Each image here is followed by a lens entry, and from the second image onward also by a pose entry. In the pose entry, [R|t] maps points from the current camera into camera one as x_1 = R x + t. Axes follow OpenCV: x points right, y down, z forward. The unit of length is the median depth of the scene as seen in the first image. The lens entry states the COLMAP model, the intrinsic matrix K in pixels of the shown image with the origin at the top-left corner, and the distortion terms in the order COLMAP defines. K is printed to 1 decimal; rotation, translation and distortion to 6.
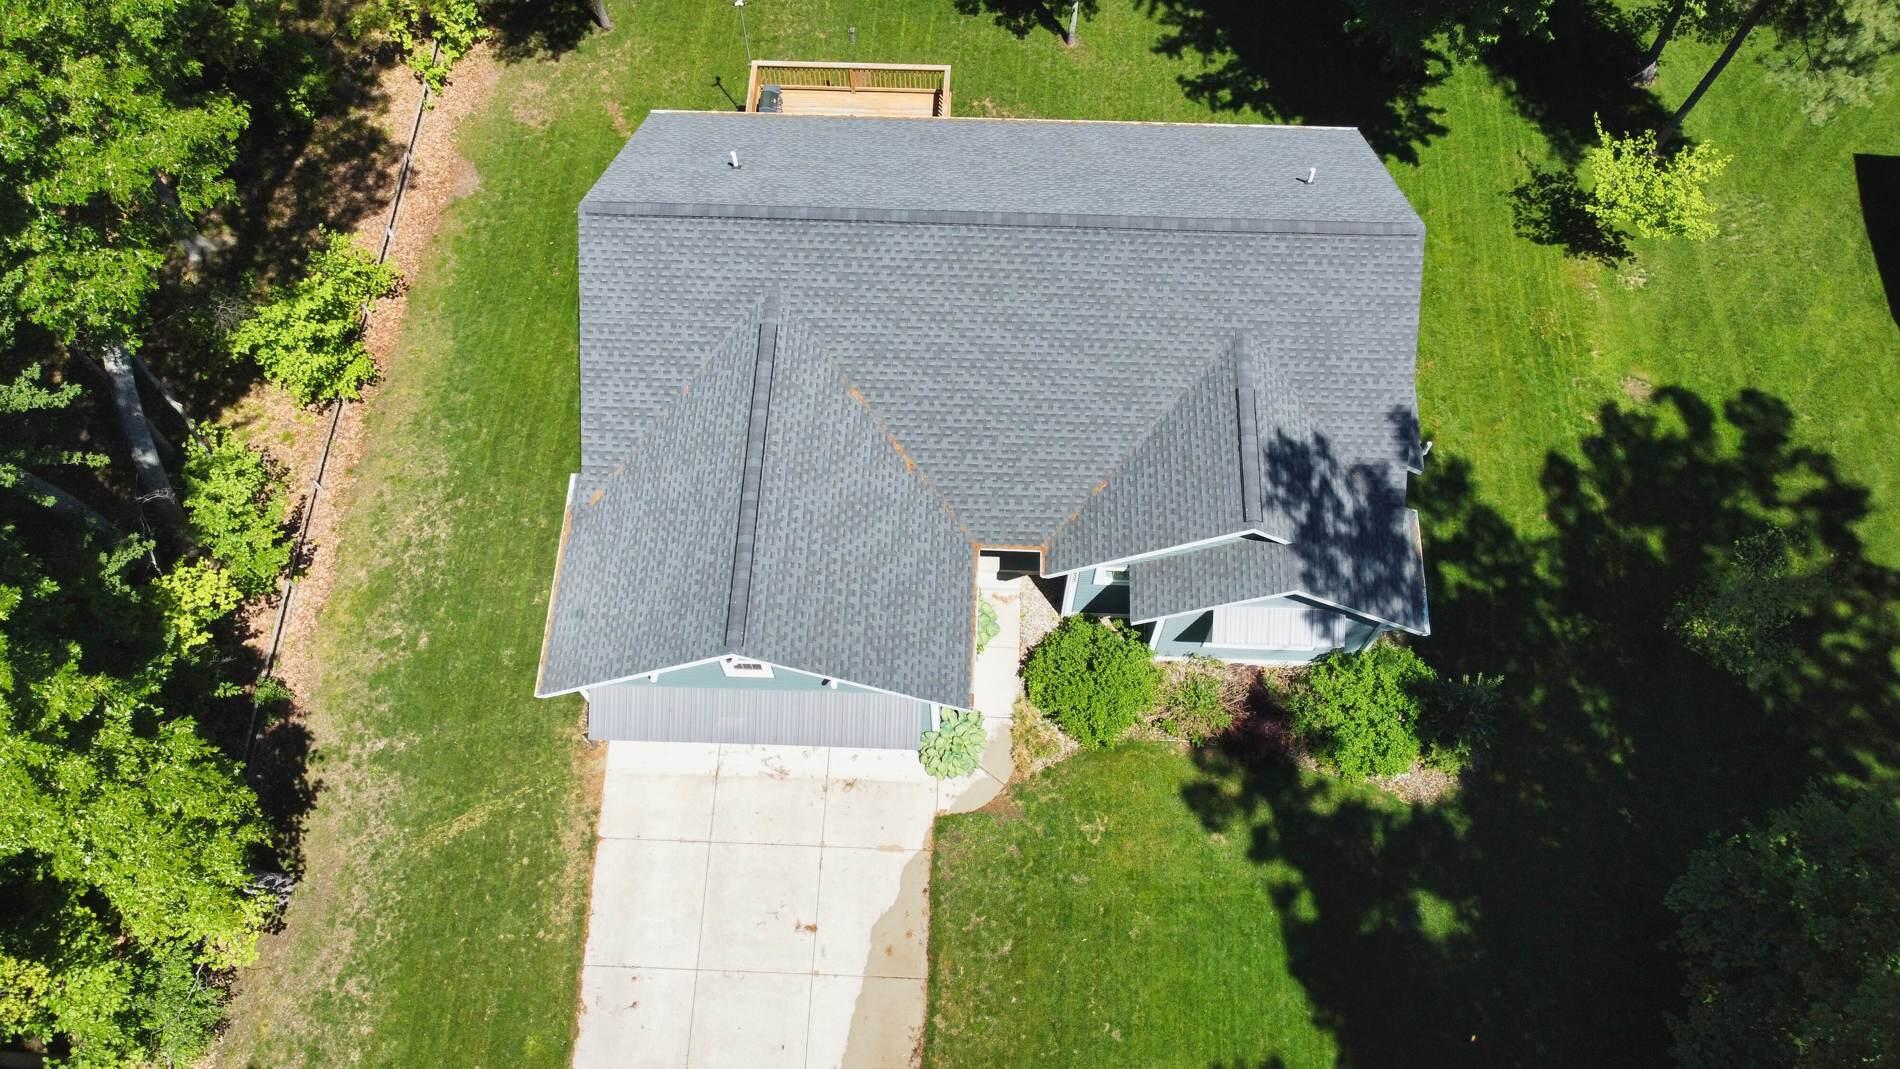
lens RADIAL K [[1439.7, 0, 950.0], [0, 1439.7, 534.5], [0, 0, 1]] dist [-0.002829, -0.000138]
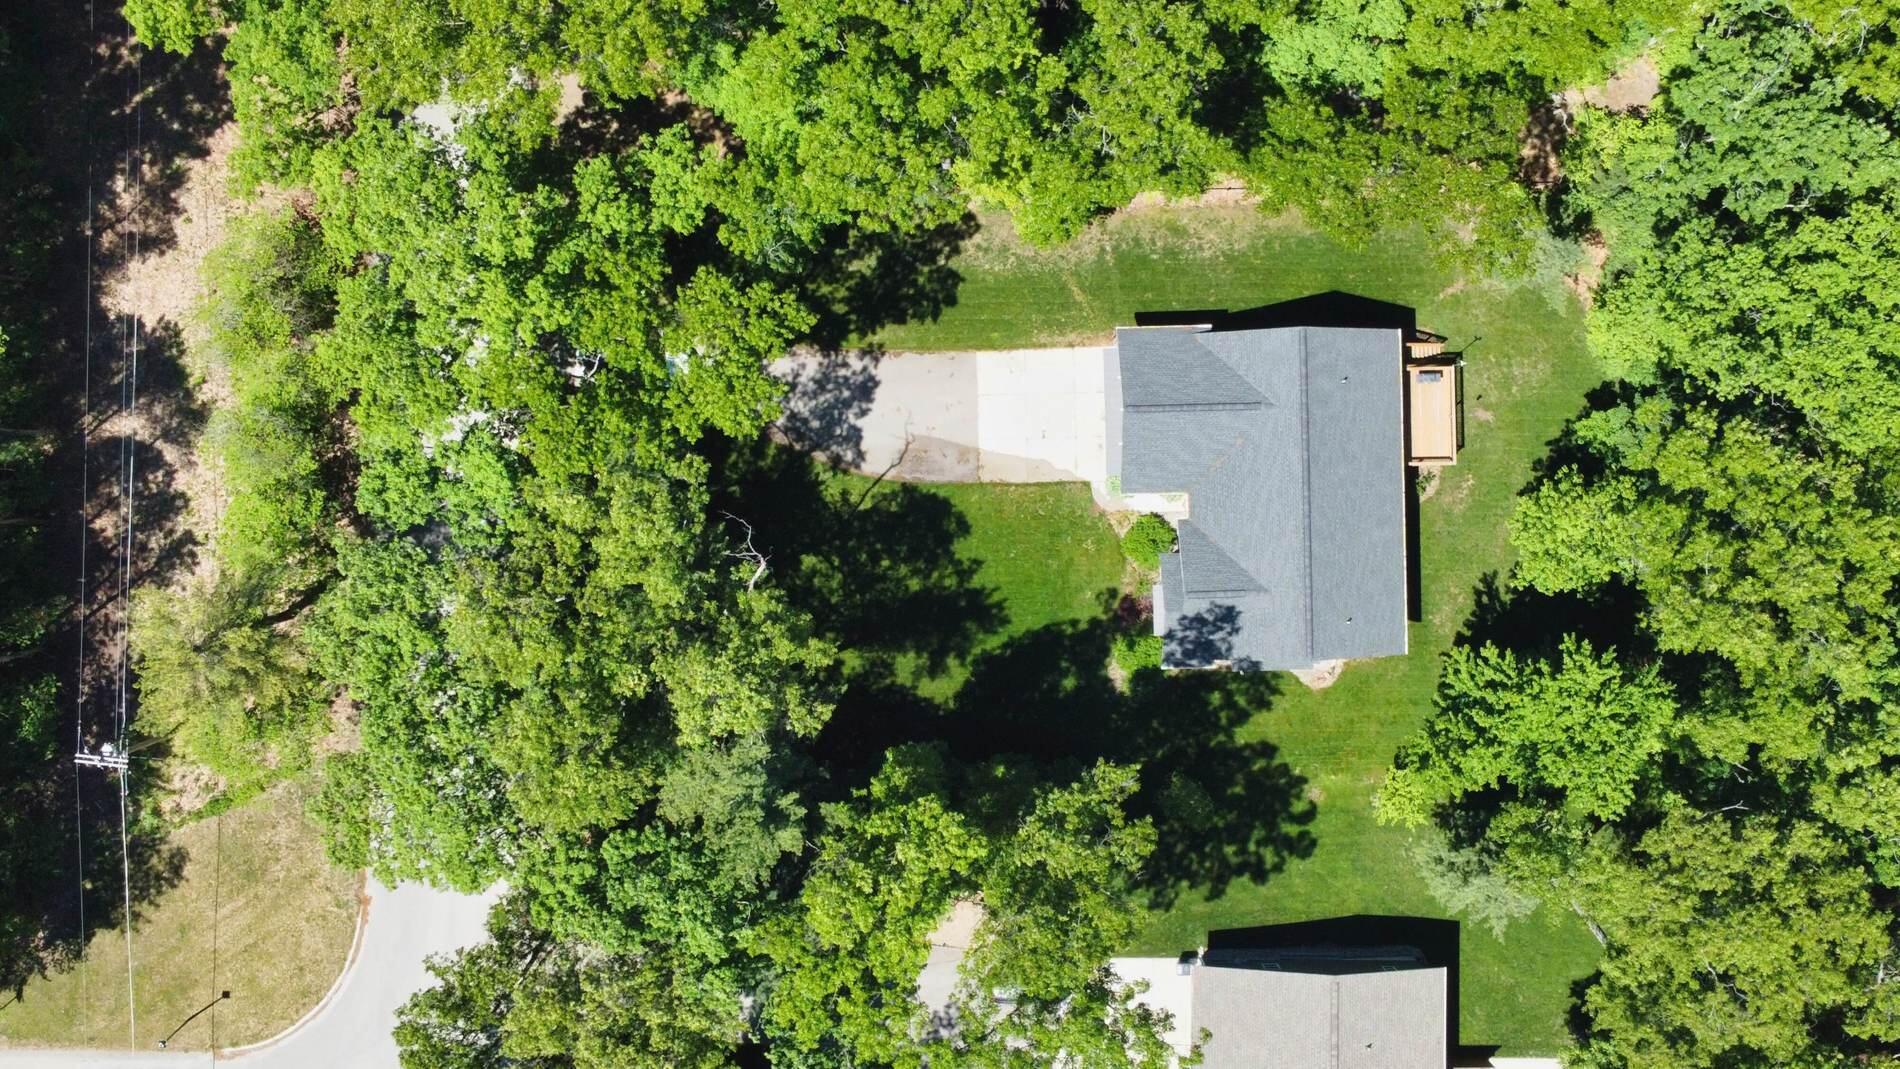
lens RADIAL K [[1439.0, 0, 950.0], [0, 1439.0, 534.5], [0, 0, 1]] dist [0.000881, -0.008275]
pose [[0.064099, 0.997465, 0.030890, -0.011193], [-0.907821, 0.045428, 0.416890, -0.635108], [0.414430, -0.054765, 0.908432, -1.409575]]
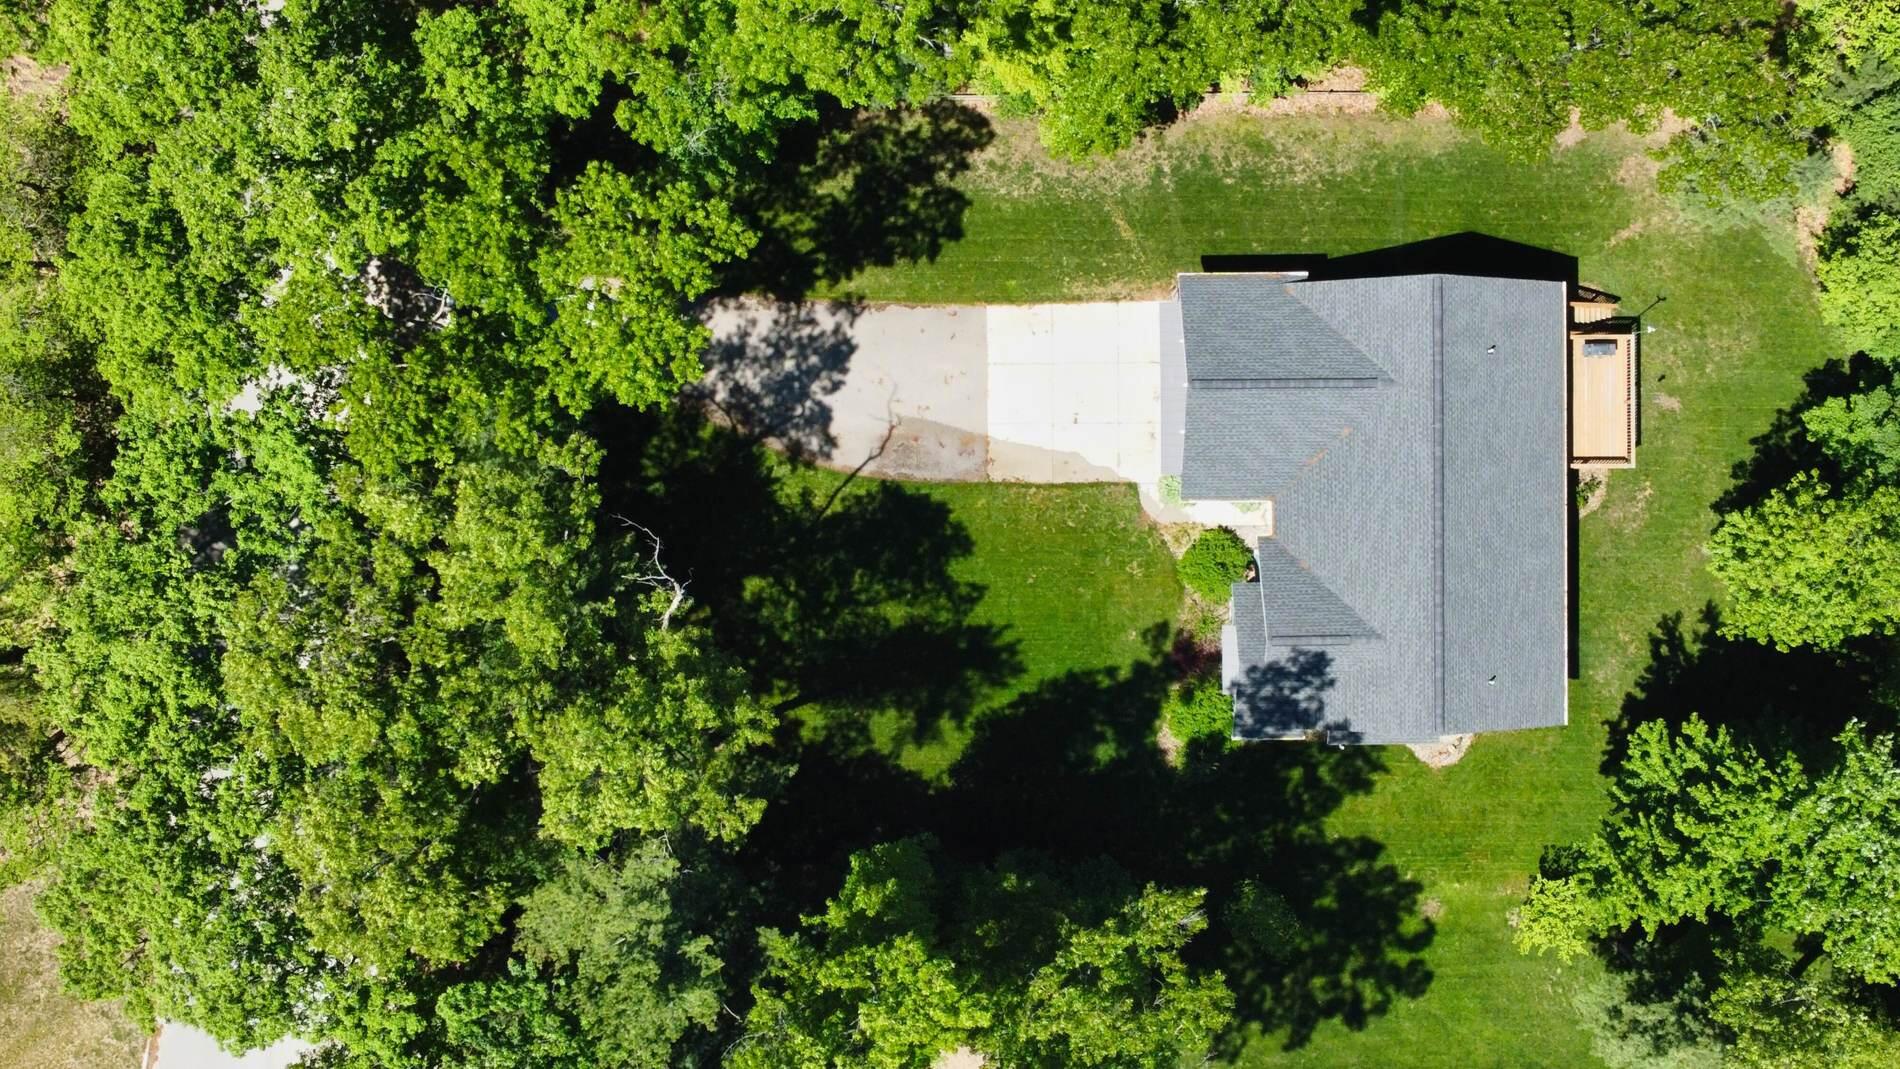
lens RADIAL K [[1419.1, 0, 945.2], [0, 1419.1, 563.1], [0, 0, 1]] dist [0.005904, 0.003358]
pose [[0.048298, 0.997493, 0.051721, -0.014040], [-0.906064, 0.021960, 0.422570, -0.359373], [0.420375, -0.067272, 0.904853, -0.786623]]
